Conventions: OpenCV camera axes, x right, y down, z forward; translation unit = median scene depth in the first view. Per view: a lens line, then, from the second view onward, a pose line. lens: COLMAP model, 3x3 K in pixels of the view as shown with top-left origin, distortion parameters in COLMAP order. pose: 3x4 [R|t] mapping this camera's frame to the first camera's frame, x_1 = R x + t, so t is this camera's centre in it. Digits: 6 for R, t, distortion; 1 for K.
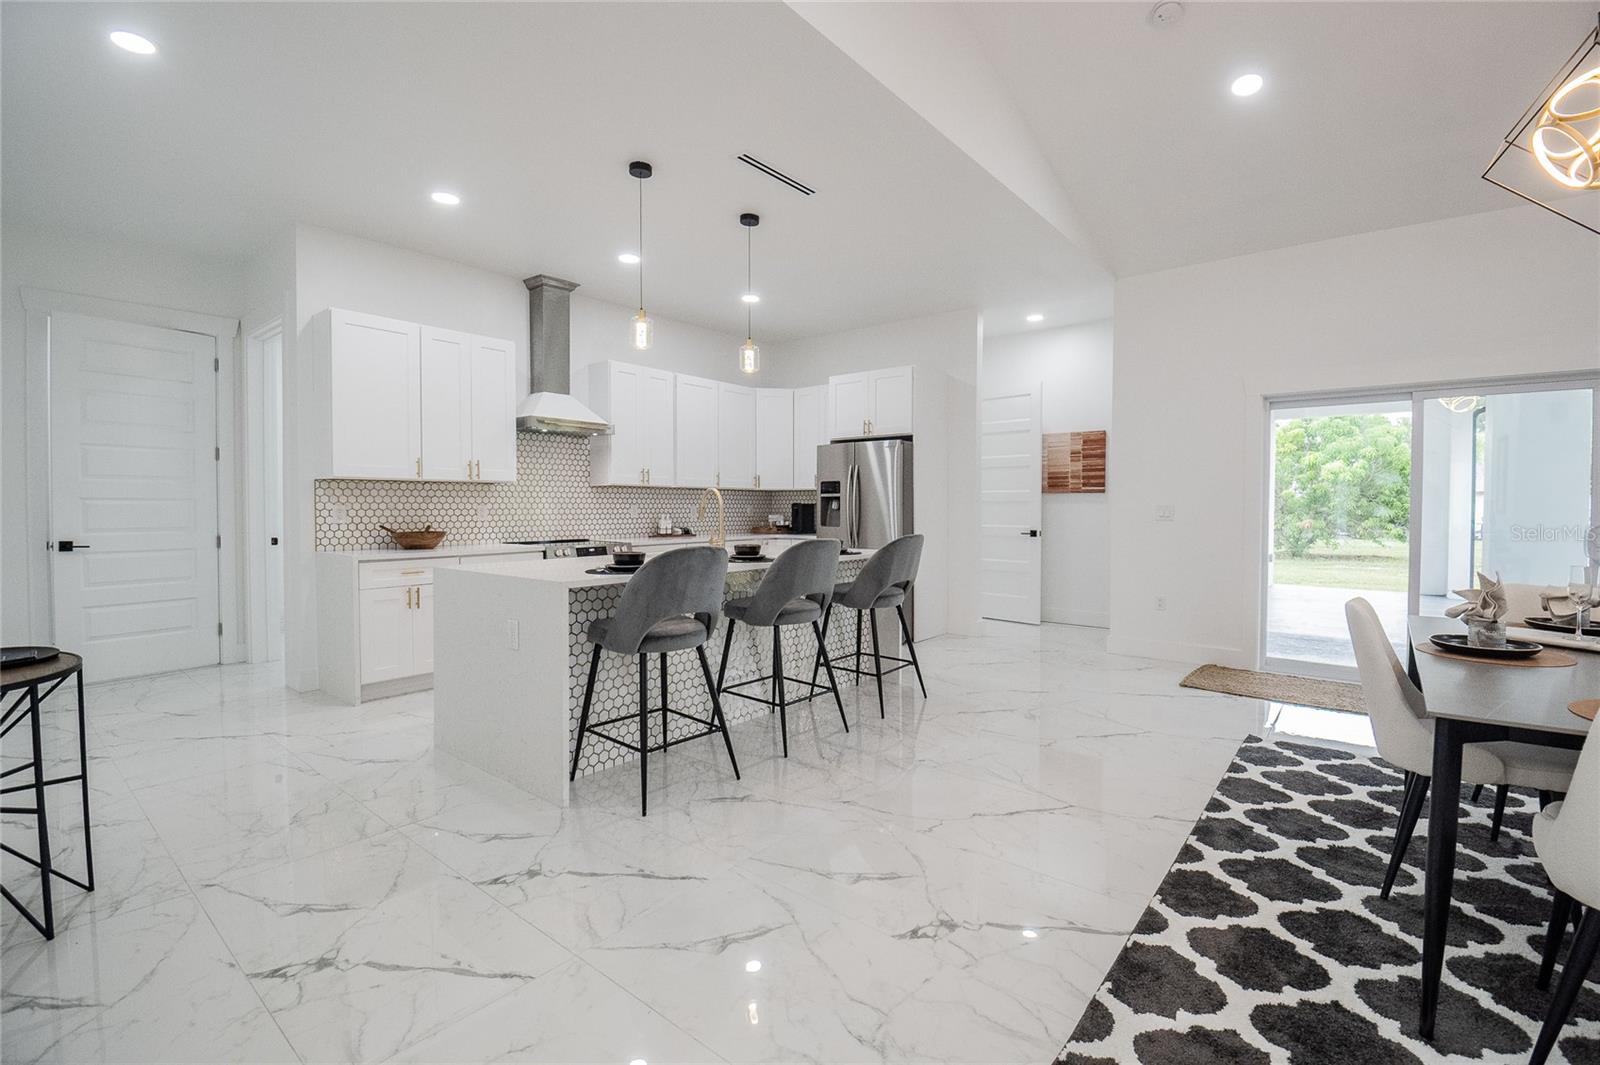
lens RADIAL K [[714.4, 0, 803.3], [0, 714.4, 515.3], [0, 0, 1]] dist [0.001212, -0.010645]
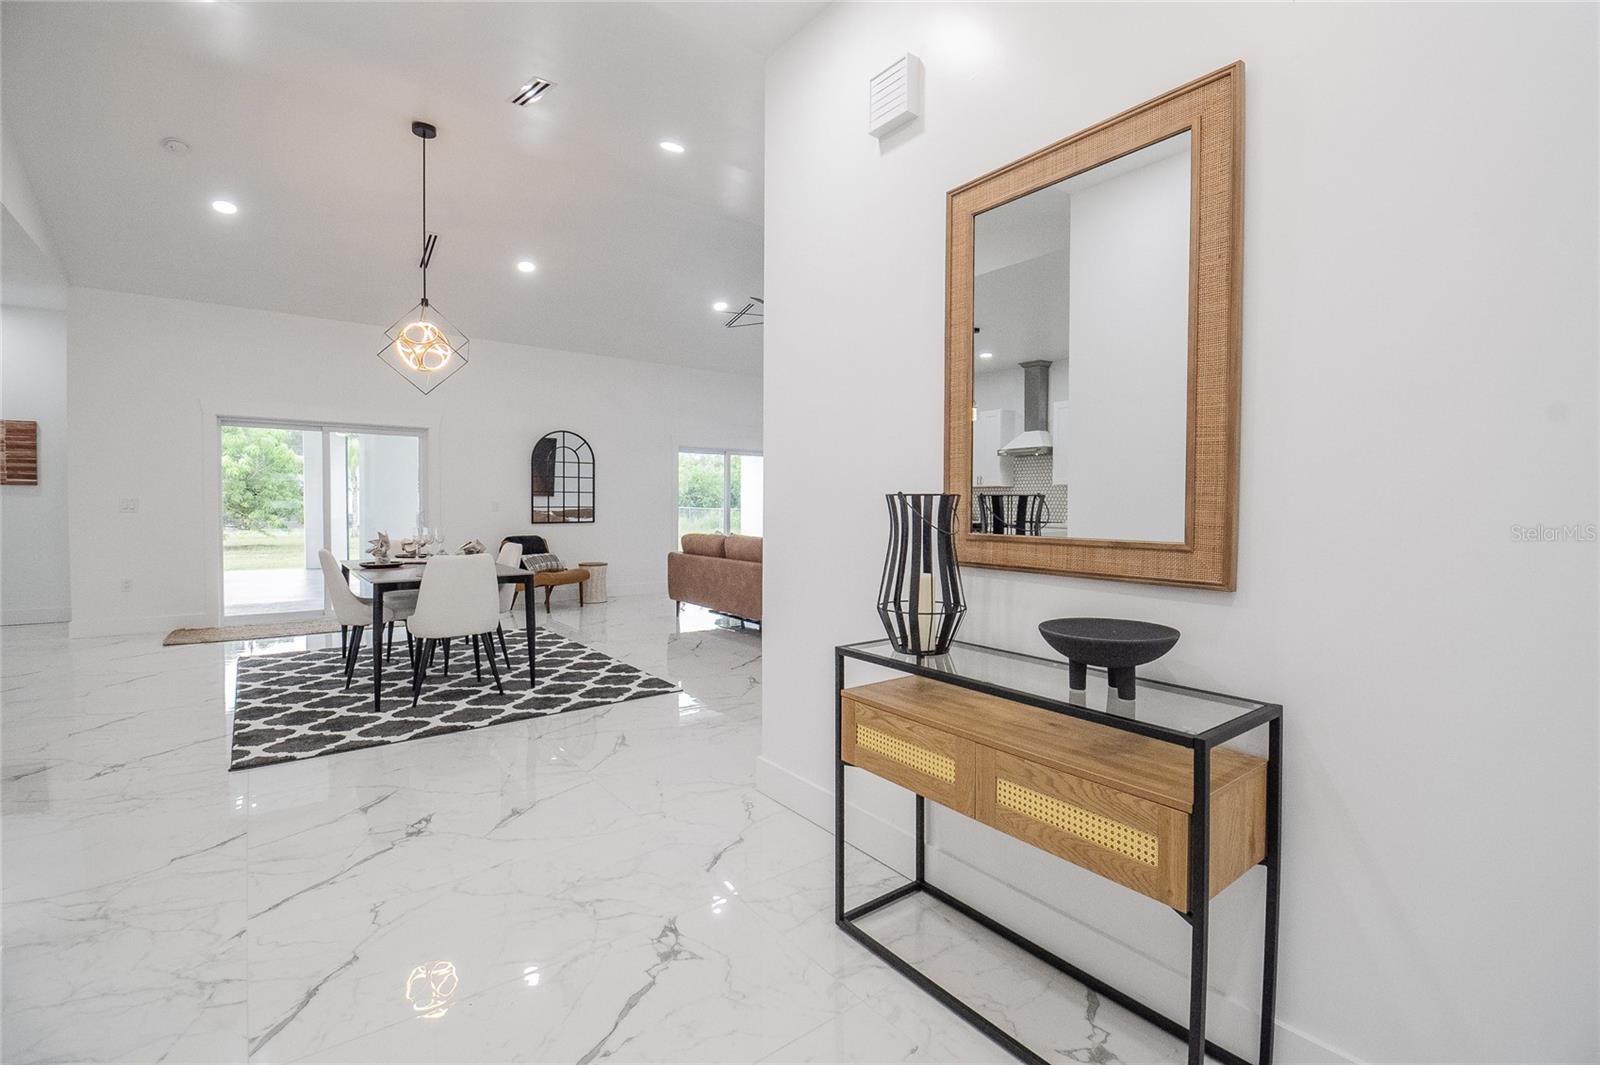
lens RADIAL K [[706.4, 0, 816.0], [0, 706.4, 526.2], [0, 0, 1]] dist [-0.000670, -0.014207]
pose [[0.209705, -0.030956, 0.977275, -0.367554], [0.005450, 0.999520, 0.030491, 0.001908], [-0.977750, -0.001068, 0.209773, -0.321307]]
